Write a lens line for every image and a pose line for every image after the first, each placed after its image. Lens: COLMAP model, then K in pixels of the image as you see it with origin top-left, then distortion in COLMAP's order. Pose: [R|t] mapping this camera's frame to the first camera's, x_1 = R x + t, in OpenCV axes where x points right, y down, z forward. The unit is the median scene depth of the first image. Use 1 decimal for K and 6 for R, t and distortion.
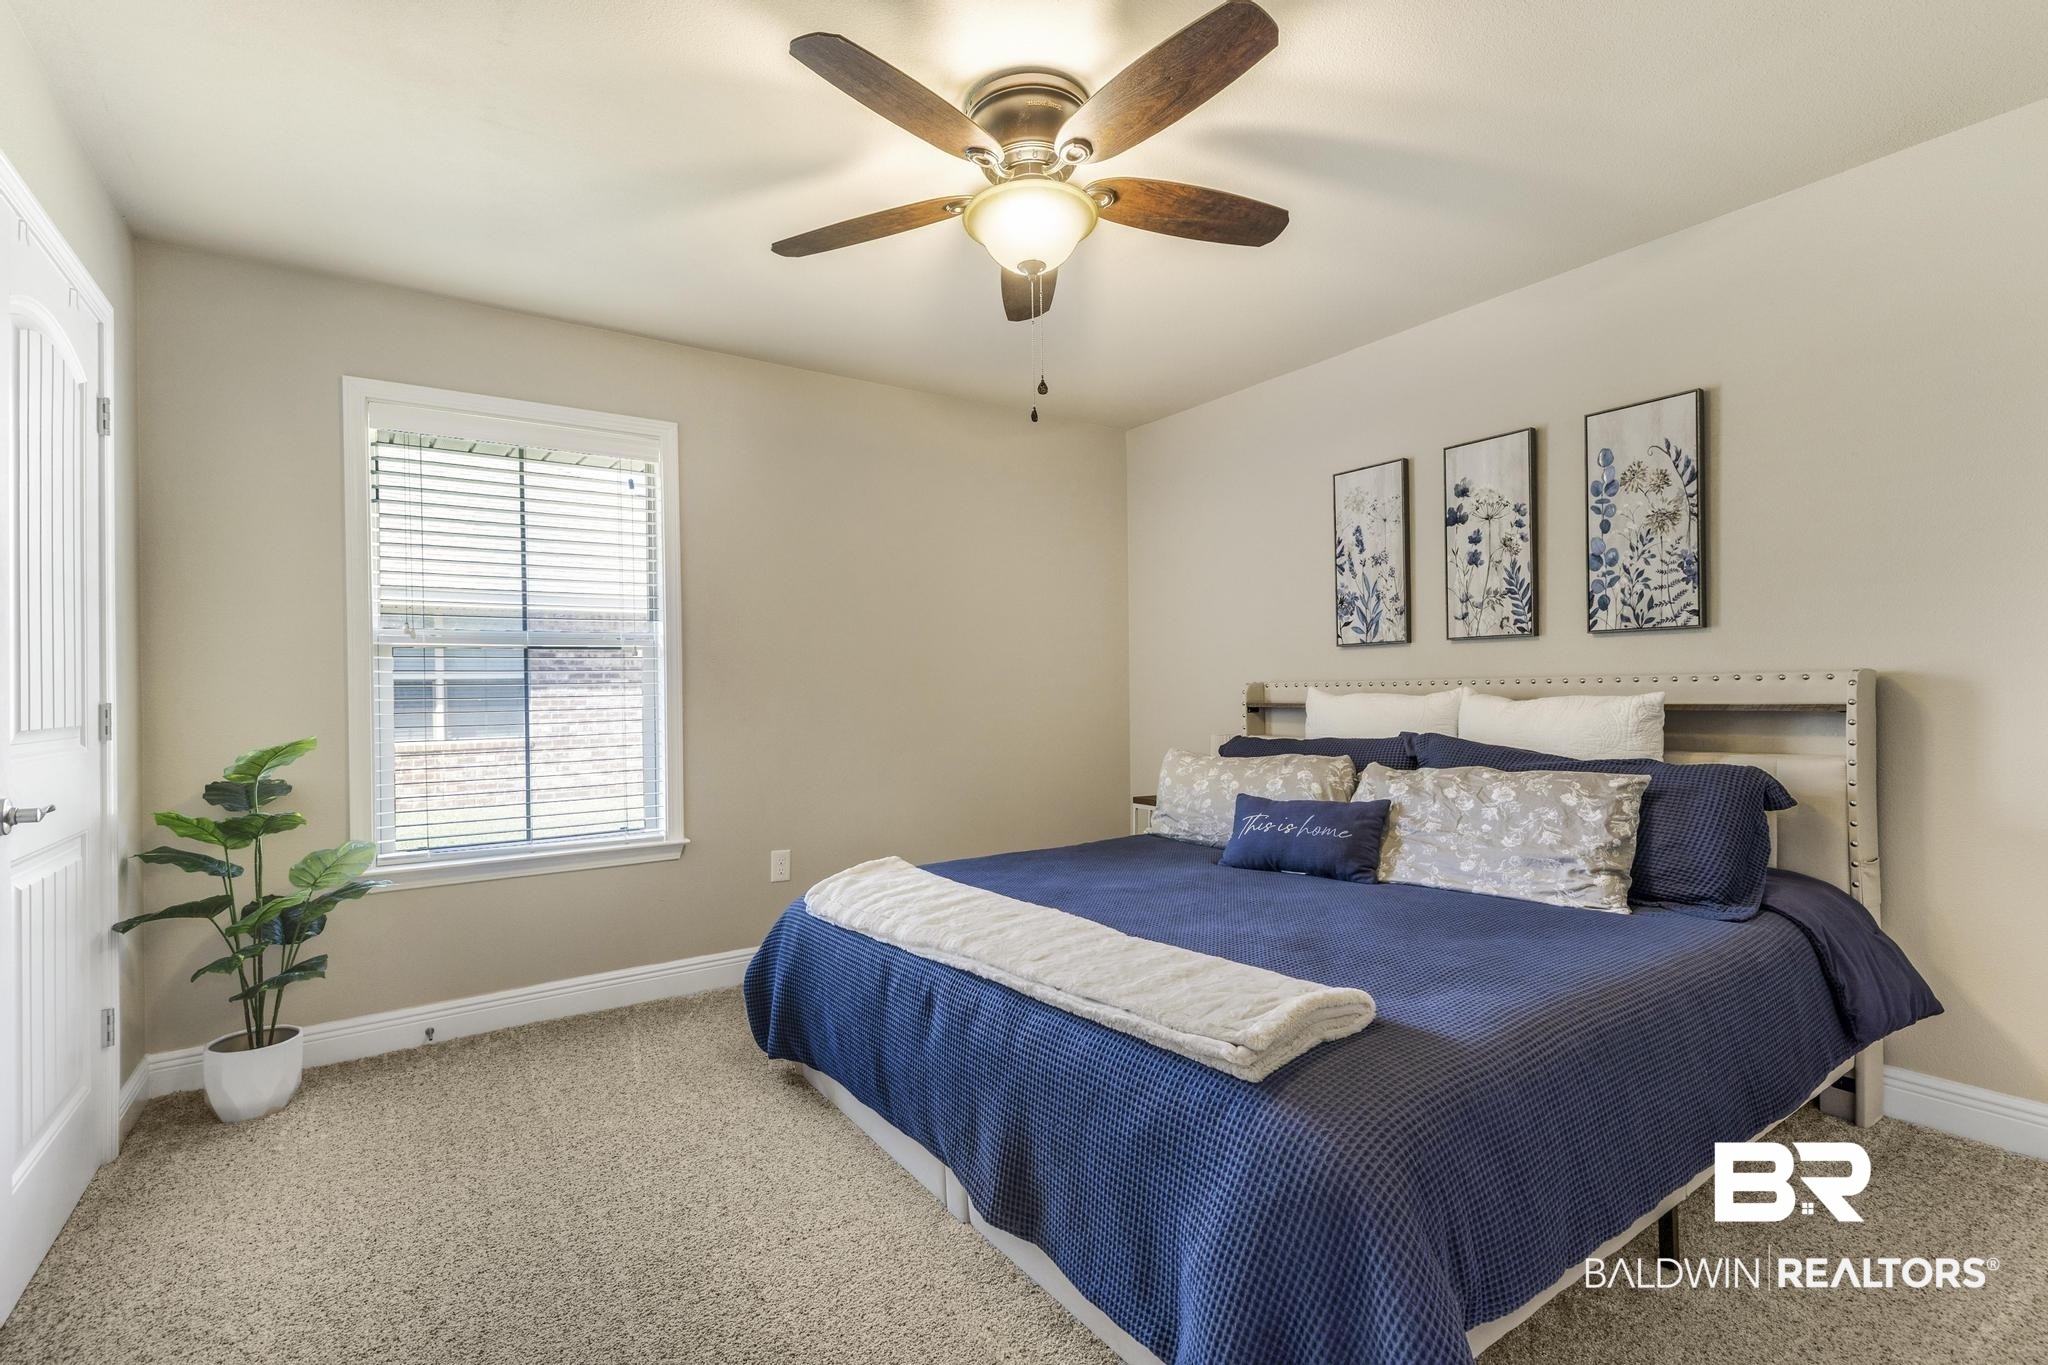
lens RADIAL K [[892.5, 0, 1018.1], [0, 892.5, 686.6], [0, 0, 1]] dist [0.001917, 0.000481]
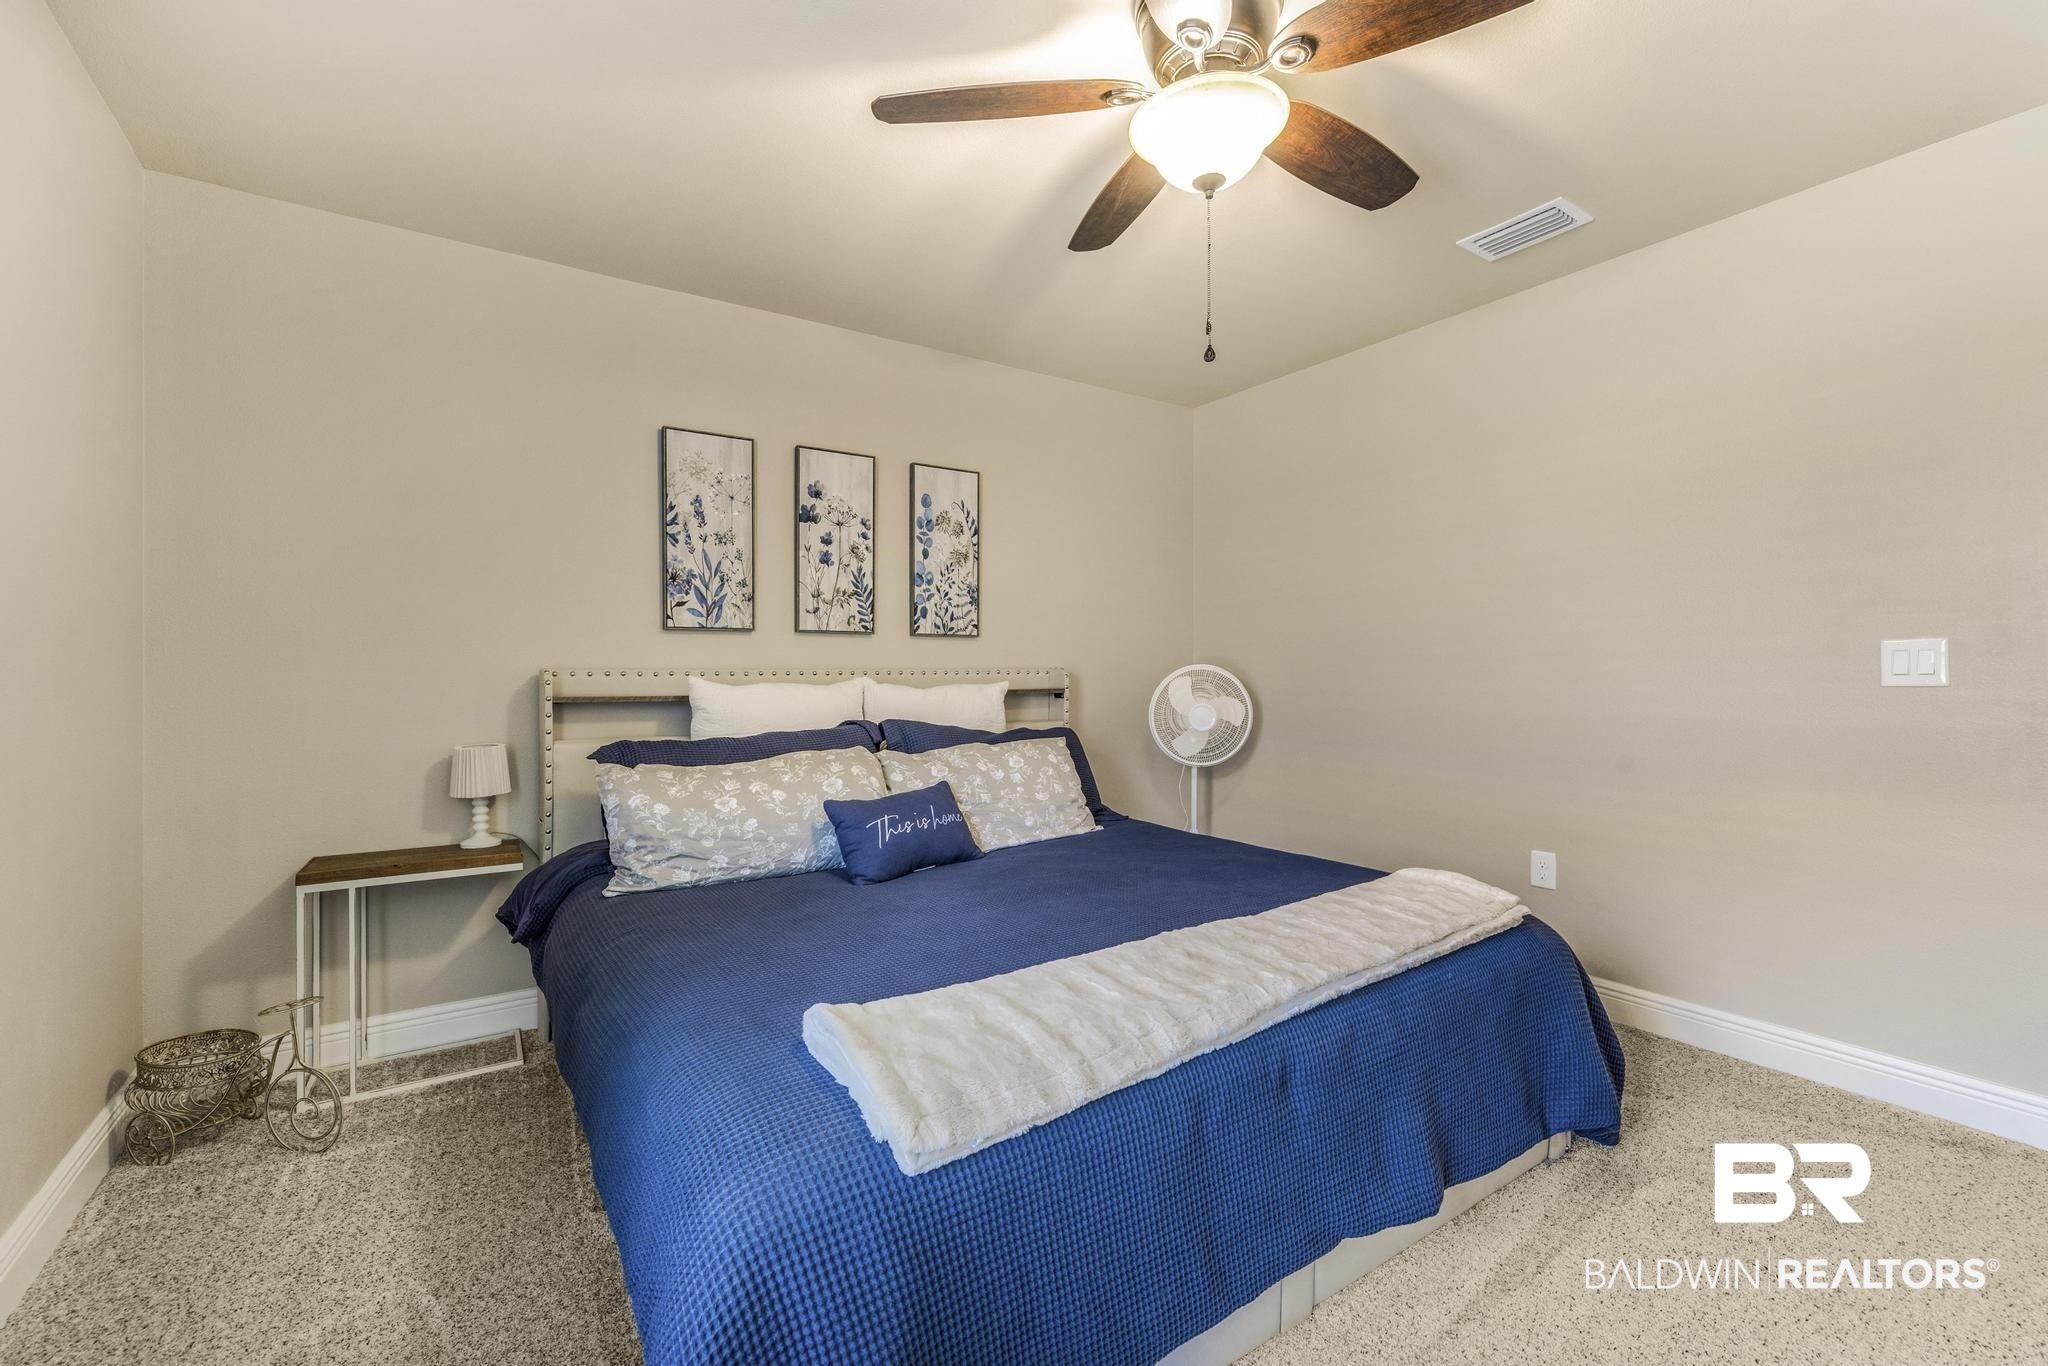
lens RADIAL K [[861.9, 0, 1015.7], [0, 861.9, 669.7], [0, 0, 1]] dist [0.005444, 0.000394]
pose [[0.041909, 0.018880, 0.998943, -0.538876], [-0.001004, 0.999822, -0.018854, 0.011046], [-0.999121, -0.000213, 0.041920, 0.759576]]
